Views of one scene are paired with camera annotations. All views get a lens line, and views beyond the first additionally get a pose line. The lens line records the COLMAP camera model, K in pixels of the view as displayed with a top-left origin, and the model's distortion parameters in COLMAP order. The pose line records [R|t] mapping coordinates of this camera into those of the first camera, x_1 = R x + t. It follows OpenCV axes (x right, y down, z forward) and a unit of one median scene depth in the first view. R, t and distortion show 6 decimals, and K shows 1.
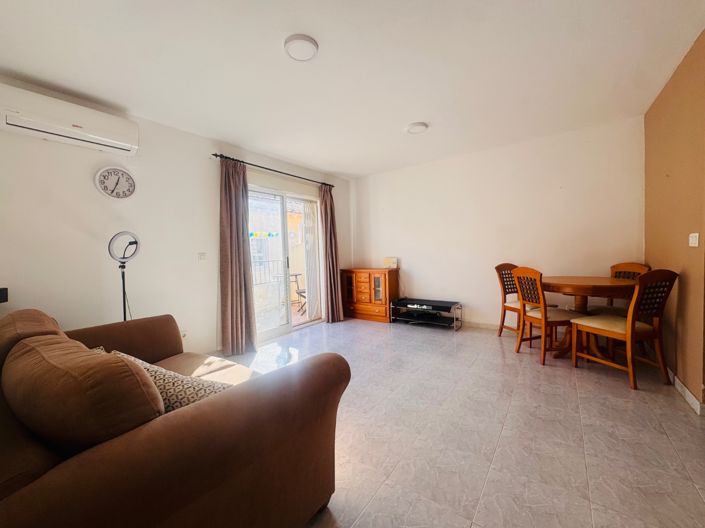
lens RADIAL K [[284.3, 0, 353.9], [0, 284.3, 261.5], [0, 0, 1]] dist [-0.012349, 0.000912]
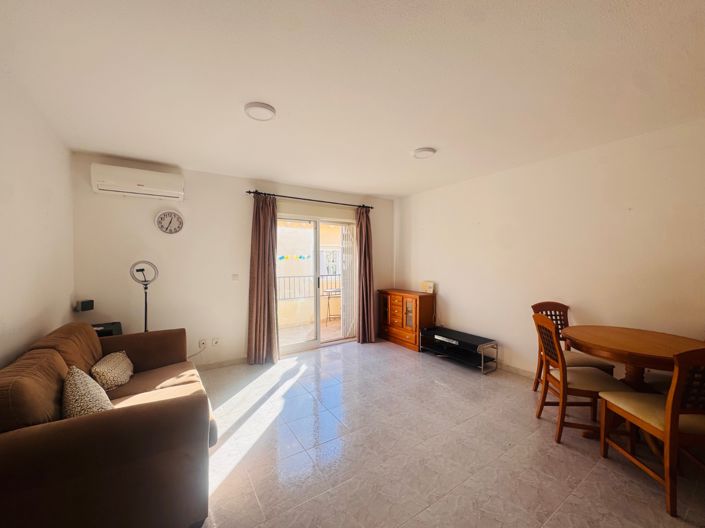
lens RADIAL K [[284.3, 0, 349.9], [0, 284.3, 258.5], [0, 0, 1]] dist [-0.012349, 0.000912]
pose [[0.936894, 0.031902, -0.348155, 0.259232], [-0.042352, 0.998851, -0.022446, -0.070181], [0.347039, 0.035775, 0.937168, 0.031703]]
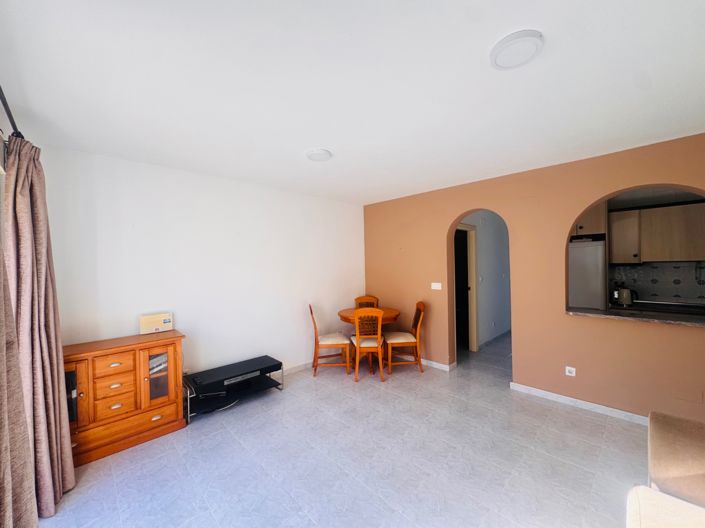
lens RADIAL K [[284.3, 0, 346.7], [0, 284.3, 264.7], [0, 0, 1]] dist [-0.012349, 0.000912]
pose [[0.153430, 0.001340, 0.988159, -0.451765], [0.031100, 0.999497, -0.006184, -0.119379], [-0.987670, 0.031680, 0.153311, 0.641327]]
